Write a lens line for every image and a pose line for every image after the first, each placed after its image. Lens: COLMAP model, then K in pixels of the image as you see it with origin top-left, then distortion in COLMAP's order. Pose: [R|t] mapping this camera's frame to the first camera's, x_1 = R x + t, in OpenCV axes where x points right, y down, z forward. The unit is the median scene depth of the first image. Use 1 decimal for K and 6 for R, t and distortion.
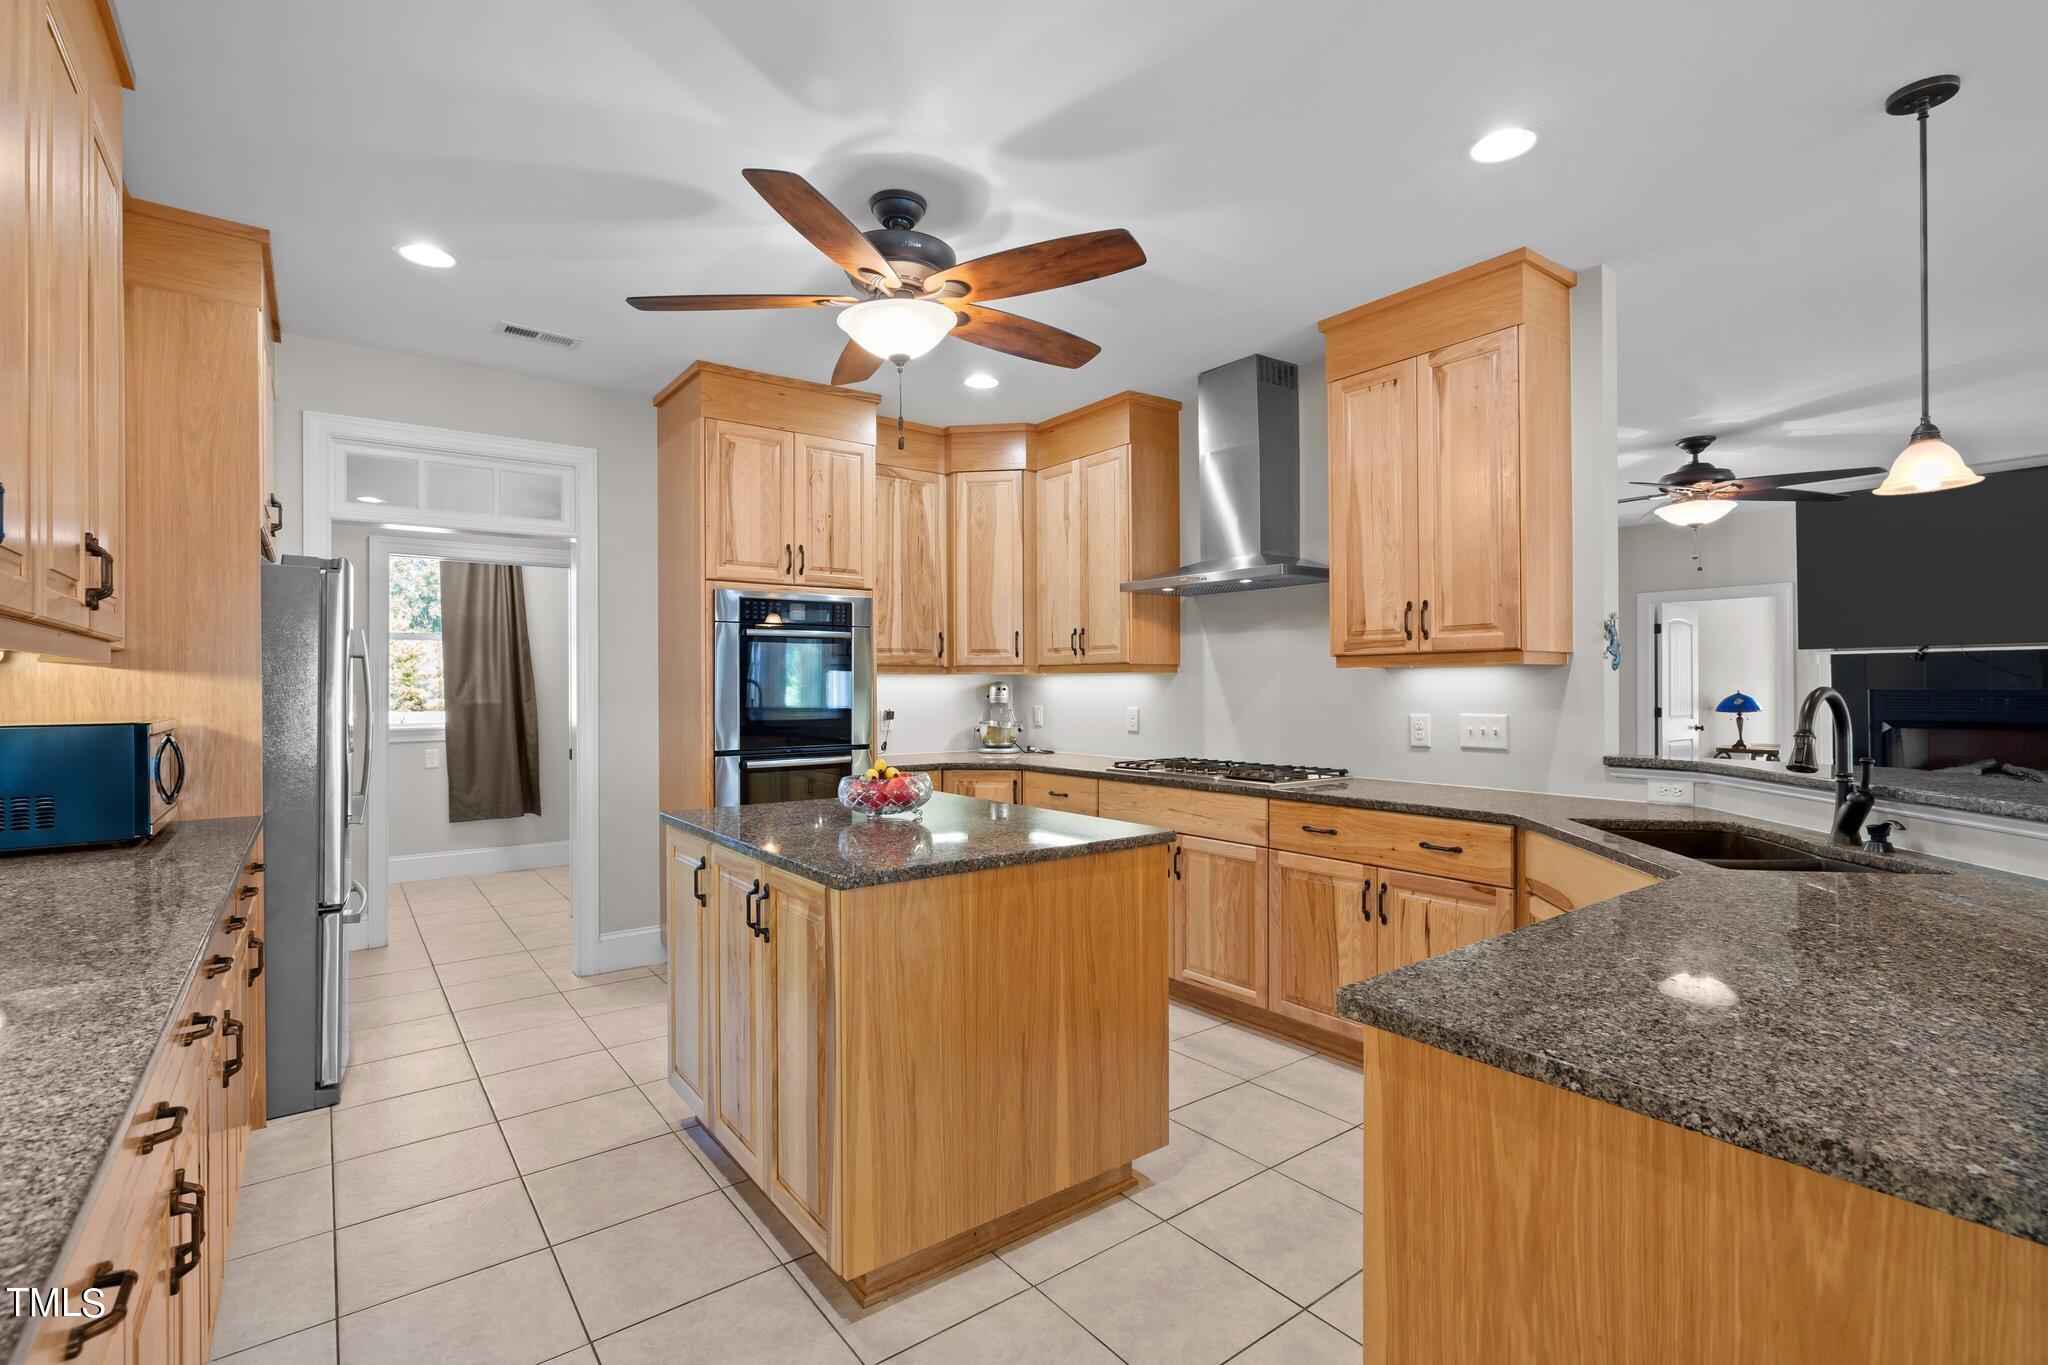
lens RADIAL K [[929.0, 0, 1032.3], [0, 929.0, 680.7], [0, 0, 1]] dist [-0.010111, 0.002447]
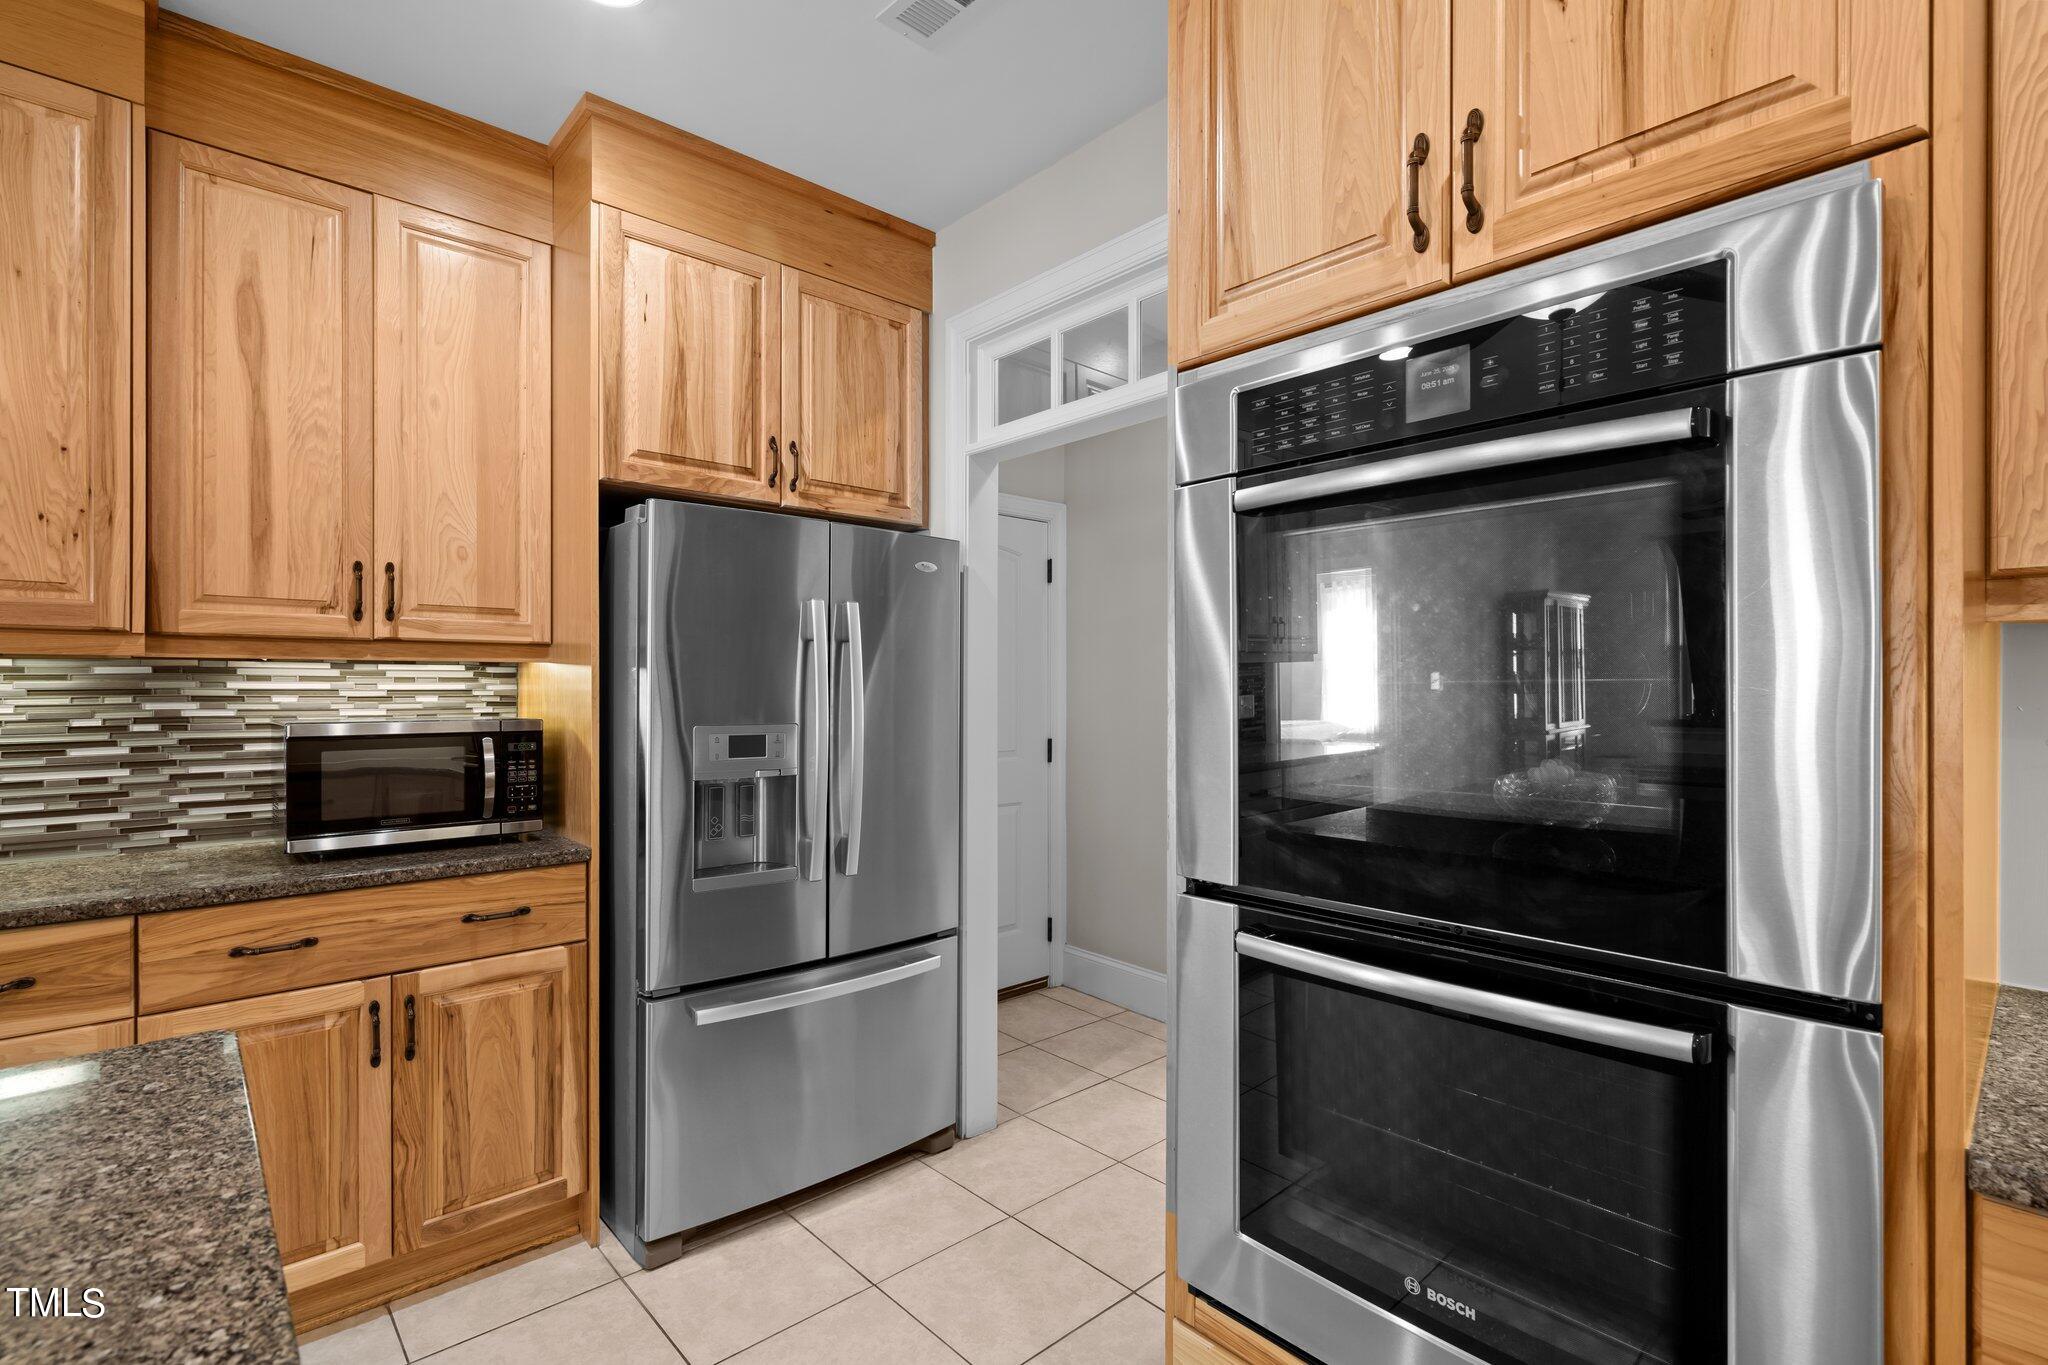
lens RADIAL K [[929.0, 0, 1040.9], [0, 929.0, 677.7], [0, 0, 1]] dist [-0.010111, 0.002447]
pose [[0.083974, -0.011692, -0.996399, -0.015407], [0.002939, 0.999930, -0.011486, 0.007167], [0.996464, -0.001963, 0.084002, 0.859188]]
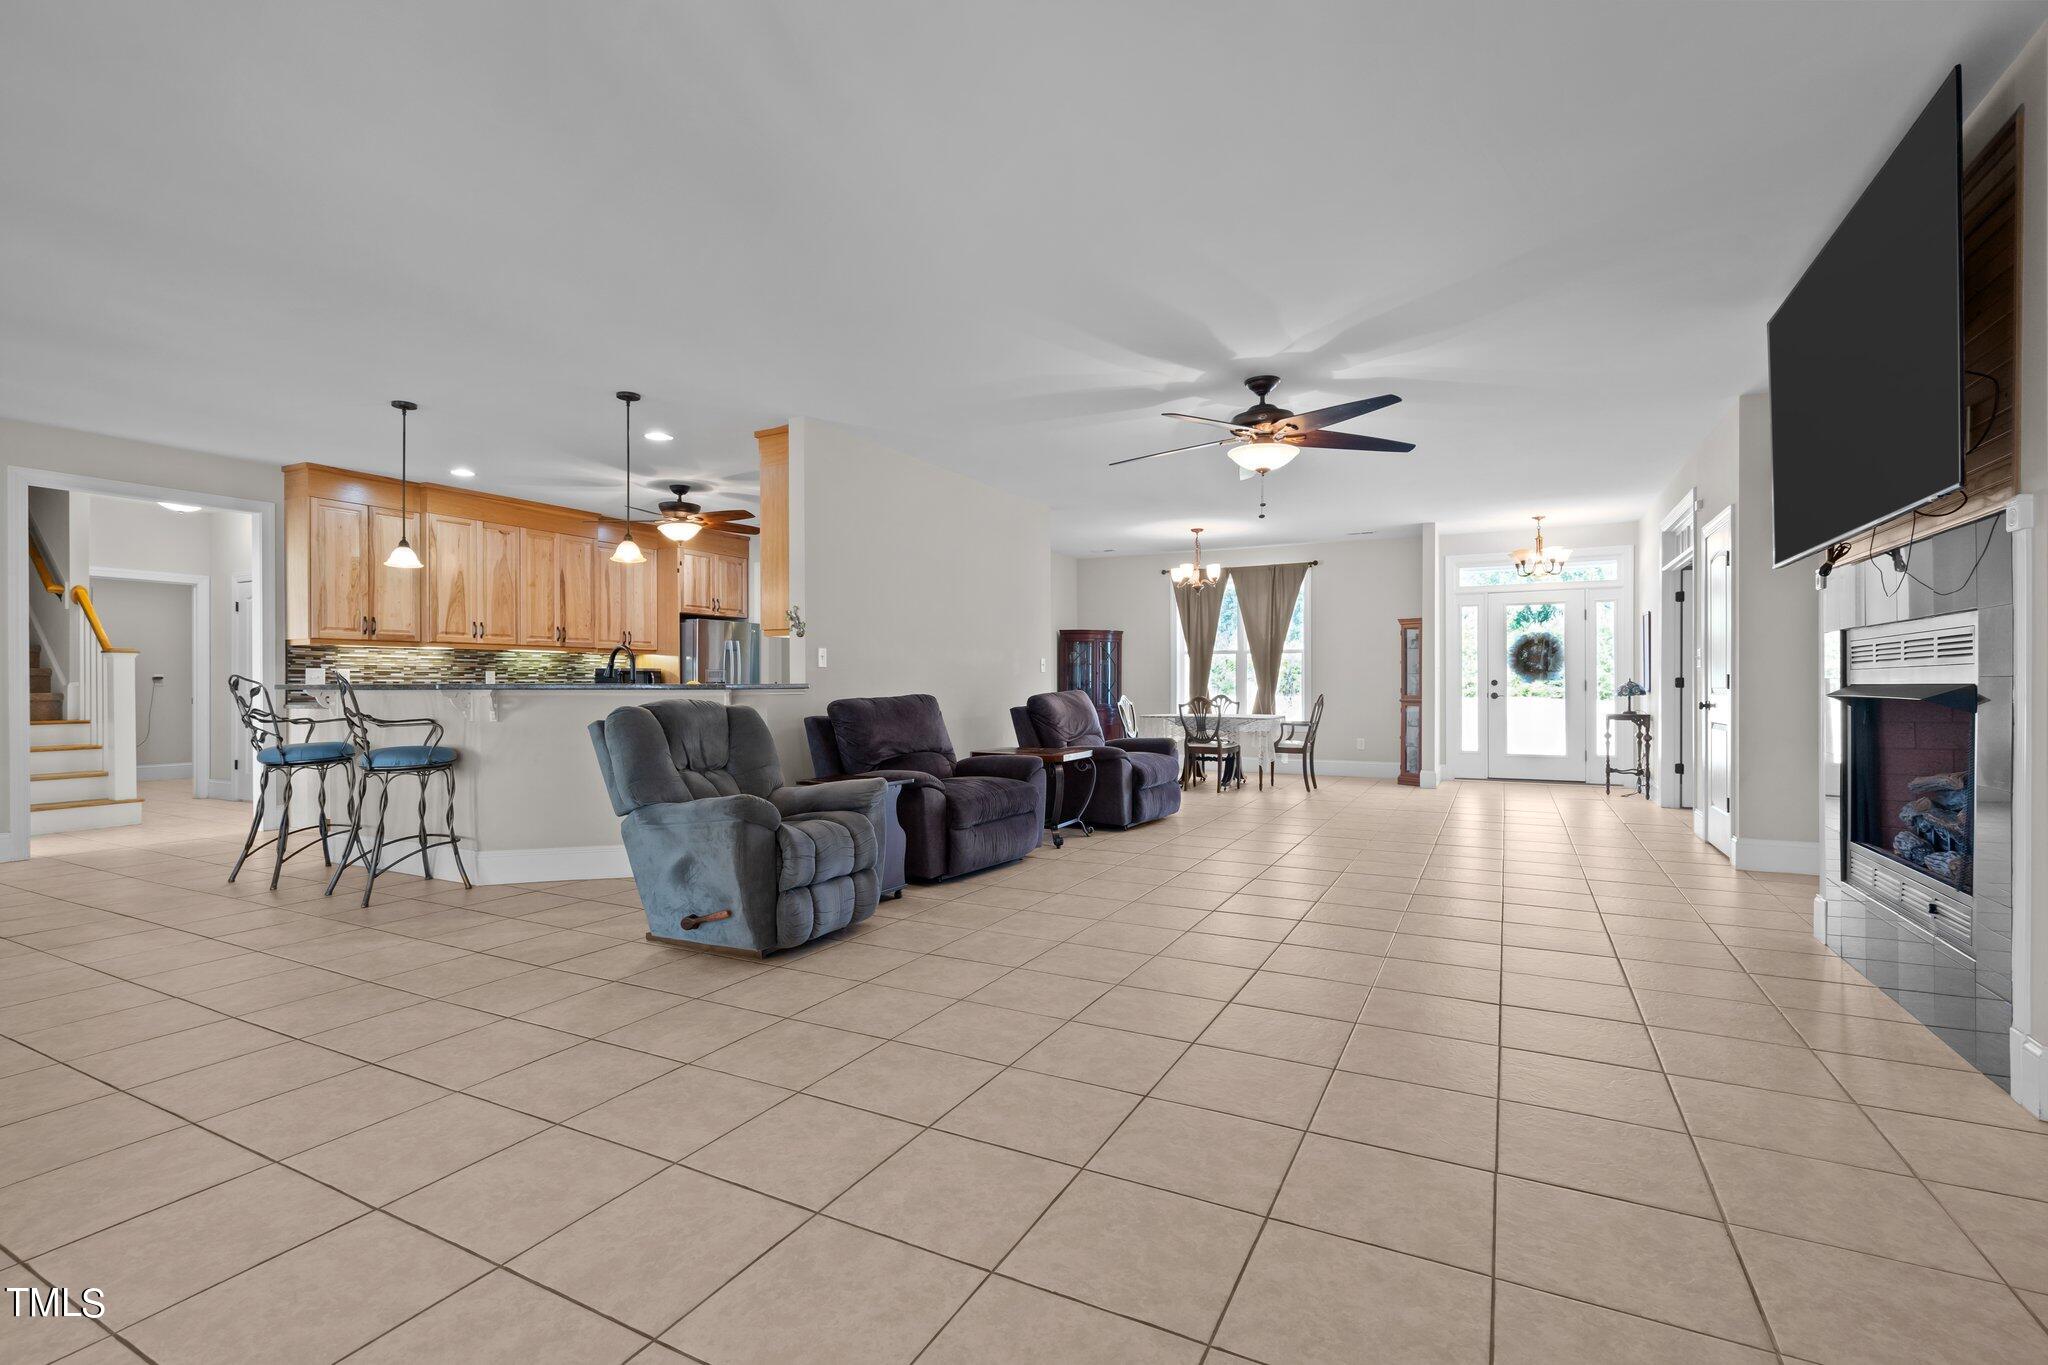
lens RADIAL K [[929.0, 0, 1026.7], [0, 929.0, 679.1], [0, 0, 1]] dist [-0.010111, 0.002447]
pose [[0.417242, 0.000981, -0.908795, 1.827198], [0.007598, 0.999961, 0.004567, 0.047039], [0.908764, -0.008810, 0.417218, 0.484257]]
